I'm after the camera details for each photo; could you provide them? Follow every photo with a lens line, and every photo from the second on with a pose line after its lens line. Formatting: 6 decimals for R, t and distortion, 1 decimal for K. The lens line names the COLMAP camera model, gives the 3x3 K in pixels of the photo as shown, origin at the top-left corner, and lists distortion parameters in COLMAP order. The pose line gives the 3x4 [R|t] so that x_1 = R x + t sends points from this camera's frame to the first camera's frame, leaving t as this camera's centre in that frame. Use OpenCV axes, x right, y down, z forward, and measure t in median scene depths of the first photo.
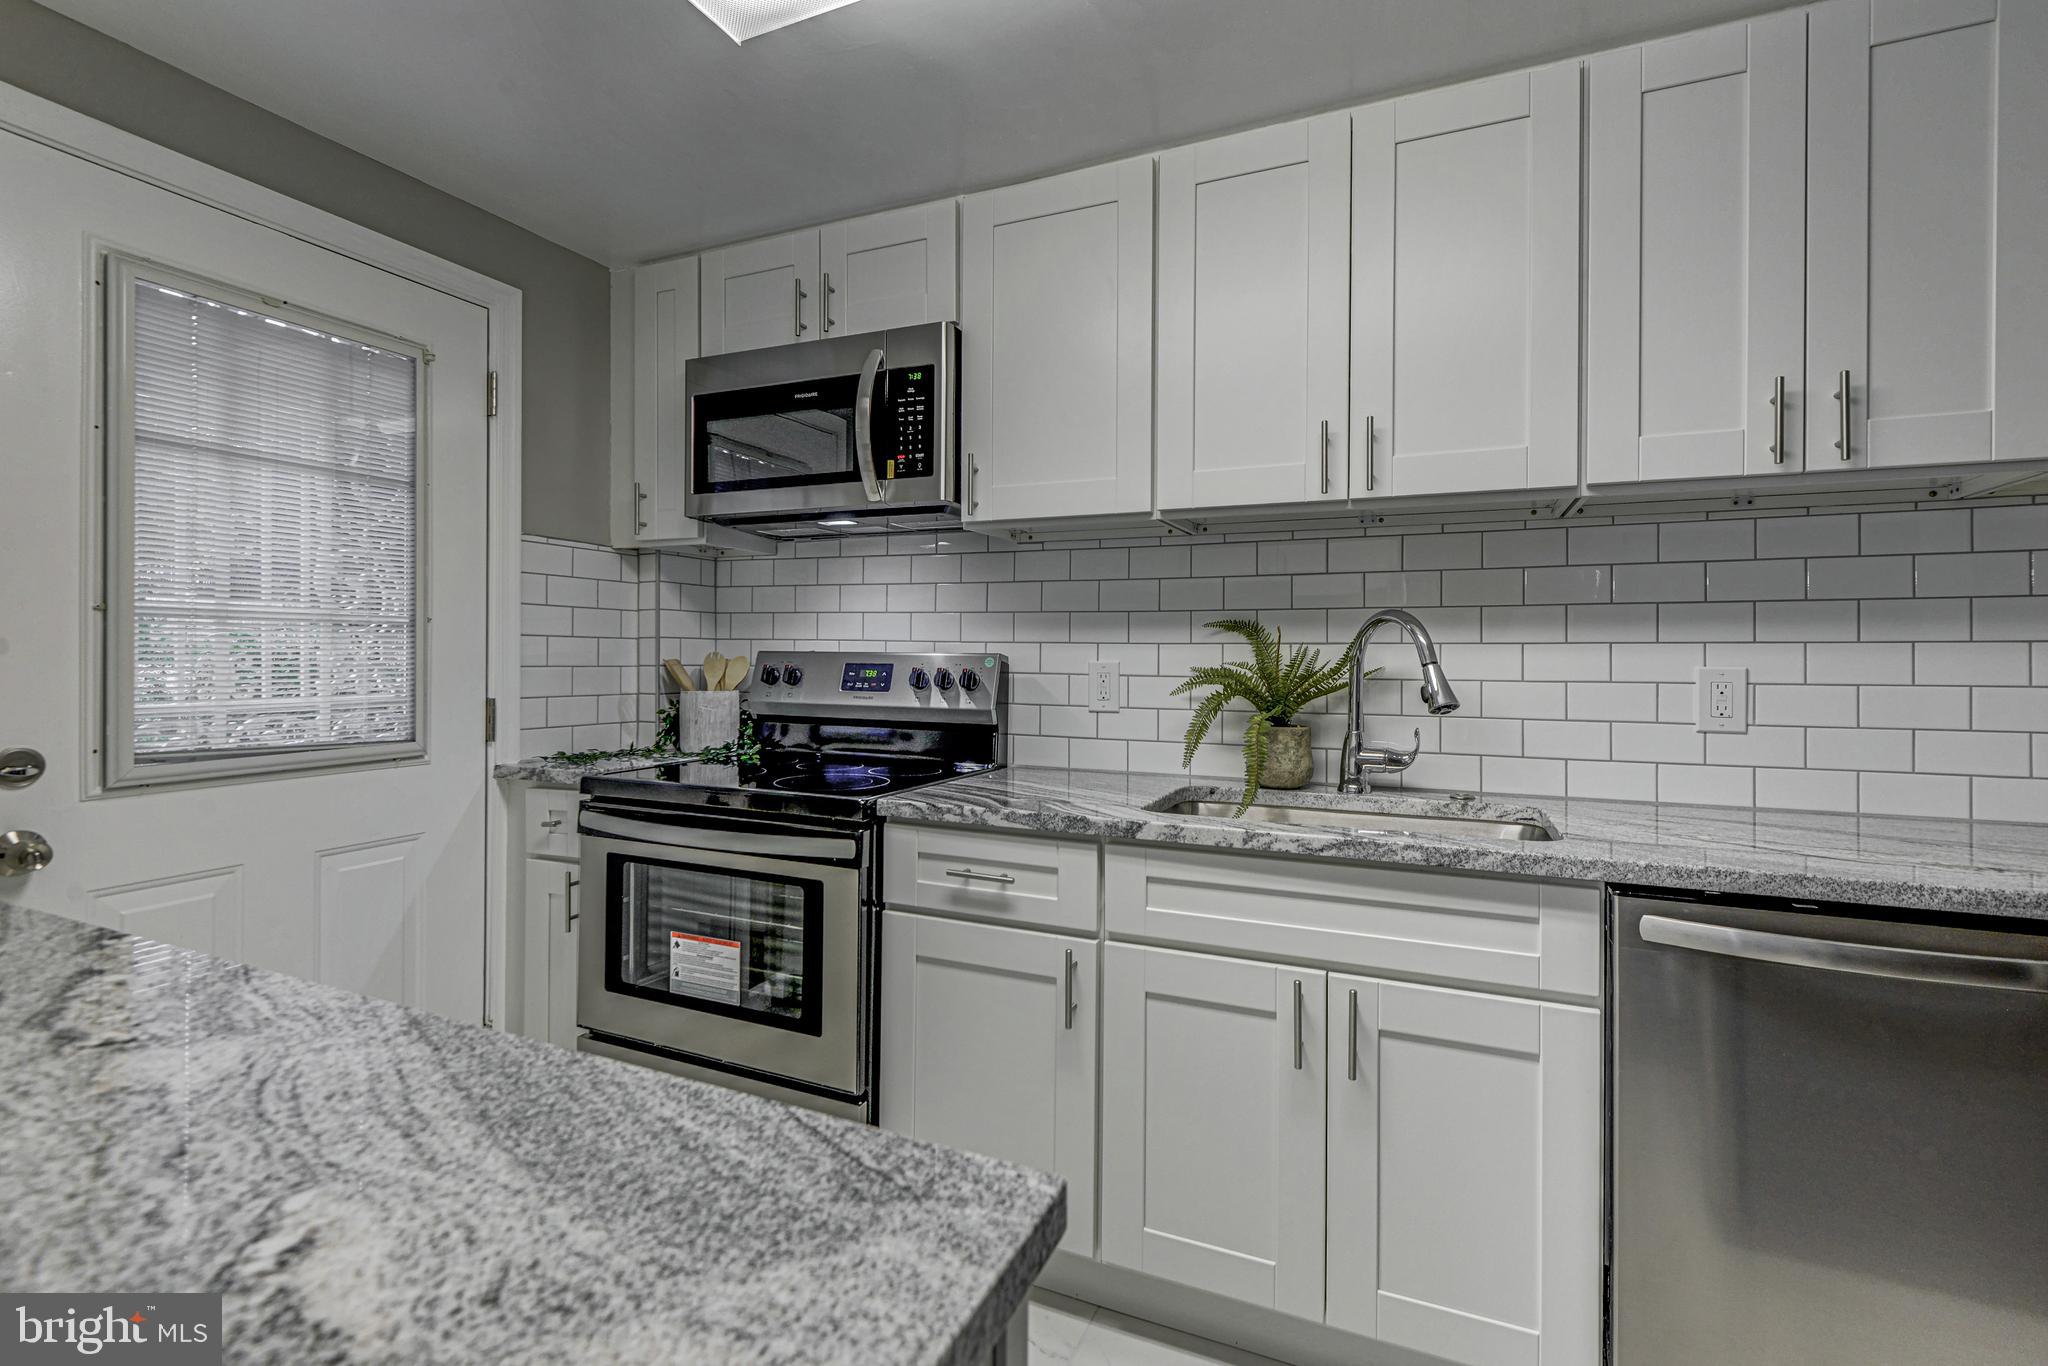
lens RADIAL K [[936.1, 0, 1026.6], [0, 936.1, 652.3], [0, 0, 1]] dist [-0.001076, 0.000159]
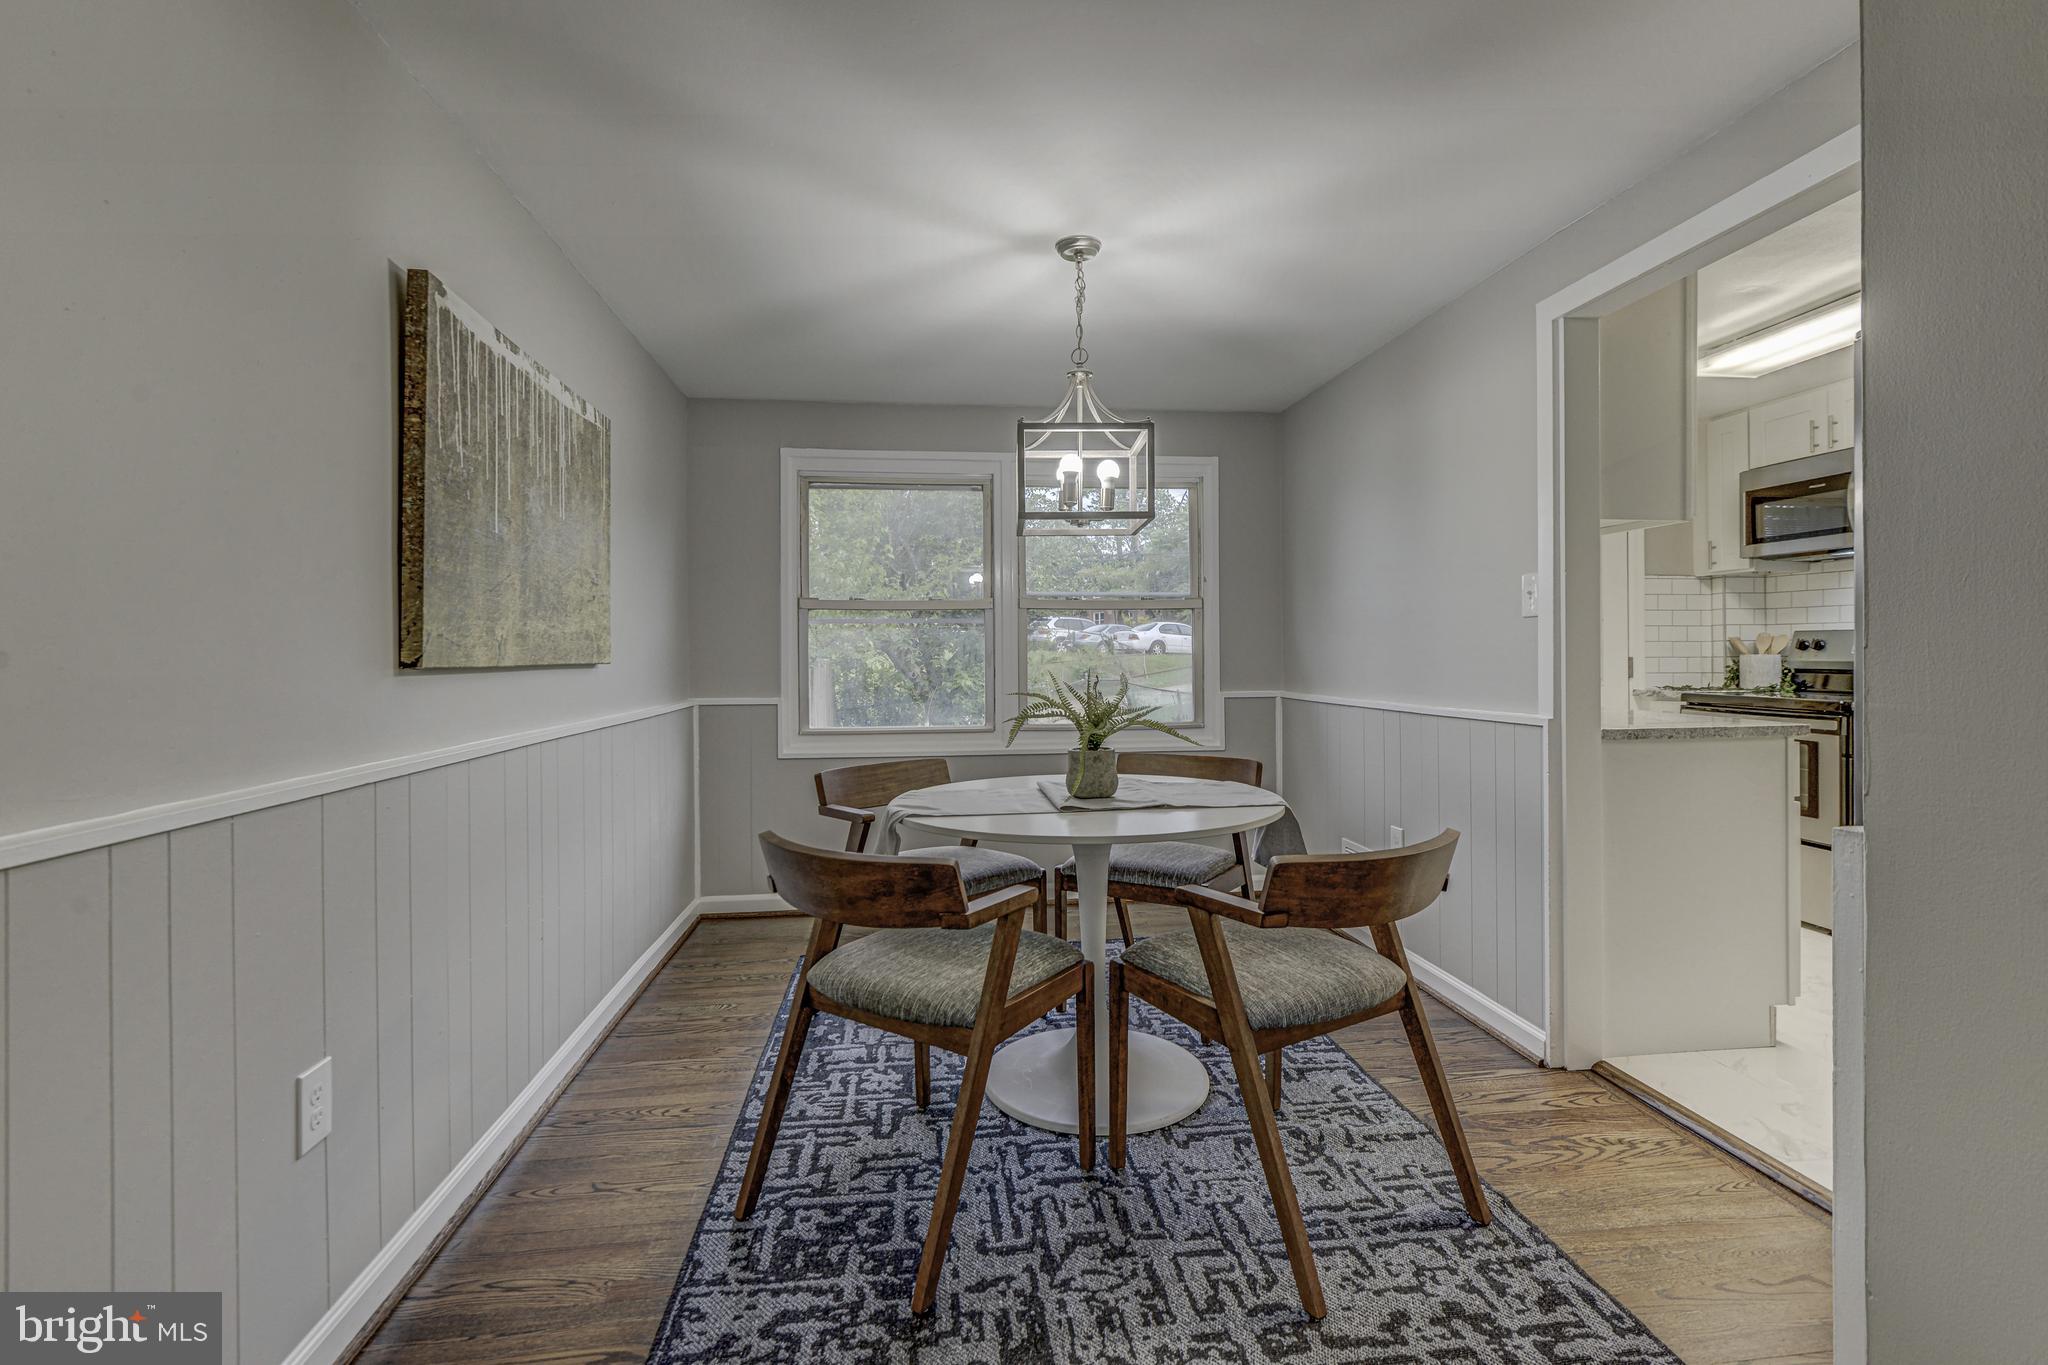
lens RADIAL K [[936.1, 0, 1028.6], [0, 936.1, 659.7], [0, 0, 1]] dist [-0.001076, 0.000159]
pose [[0.522411, -0.004215, -0.852683, 0.625729], [0.014407, 0.999889, 0.003884, 0.035699], [0.852572, -0.014313, 0.522414, -1.536625]]
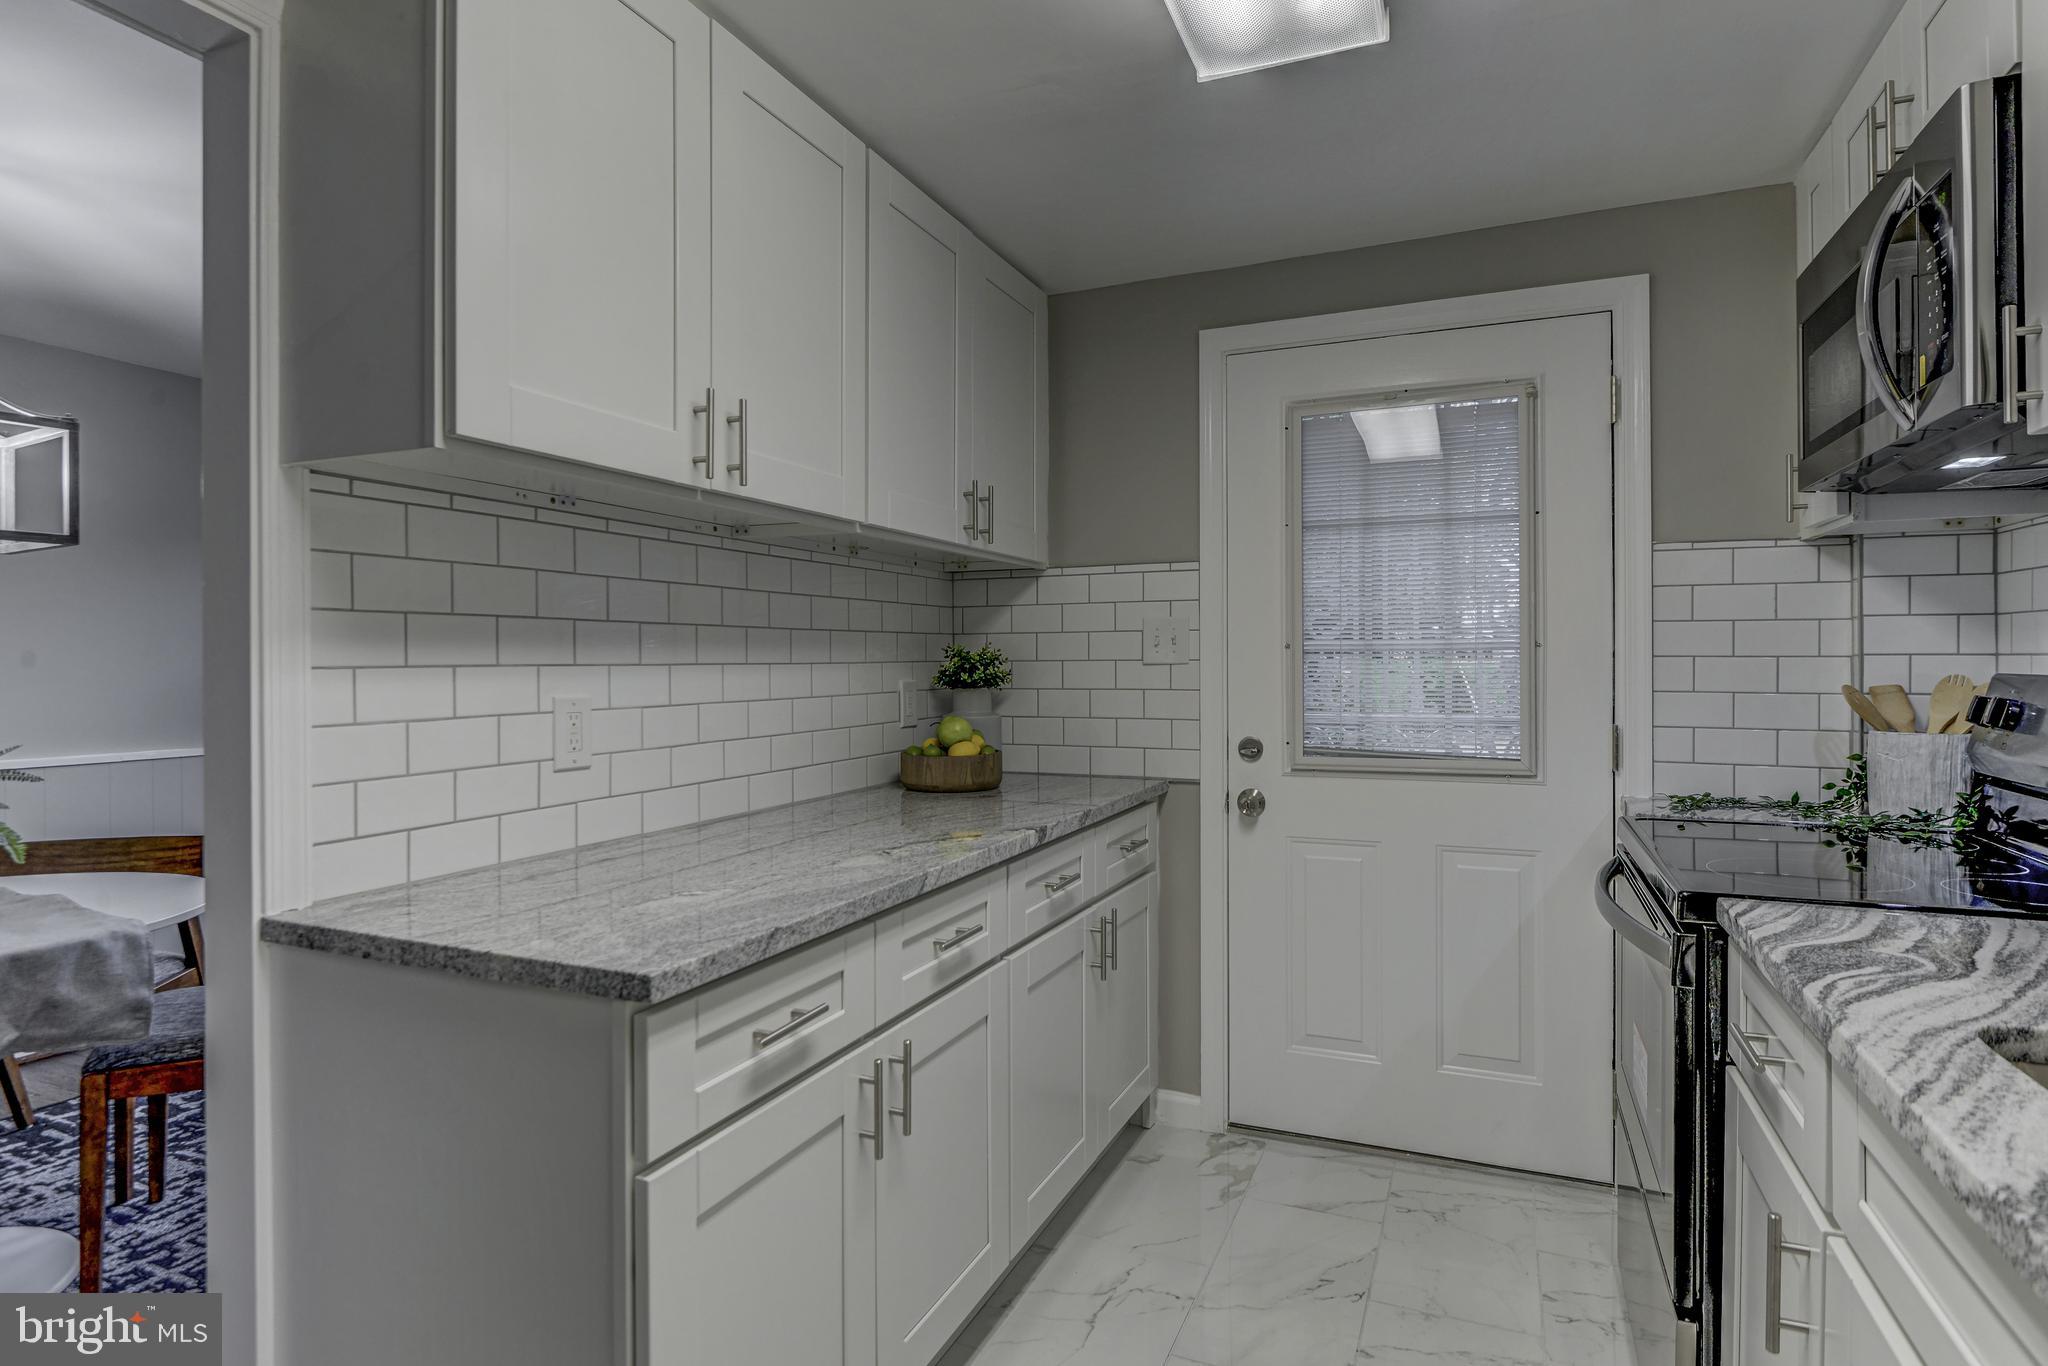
lens RADIAL K [[1102.7, 0, 1013.4], [0, 1102.7, 669.1], [0, 0, 1]] dist [-0.001462, 0.000174]
pose [[0.002451, -0.001630, -0.999996, 0.676143], [0.005113, 0.999986, -0.001617, -0.009792], [0.999984, -0.005109, 0.002459, 0.501961]]
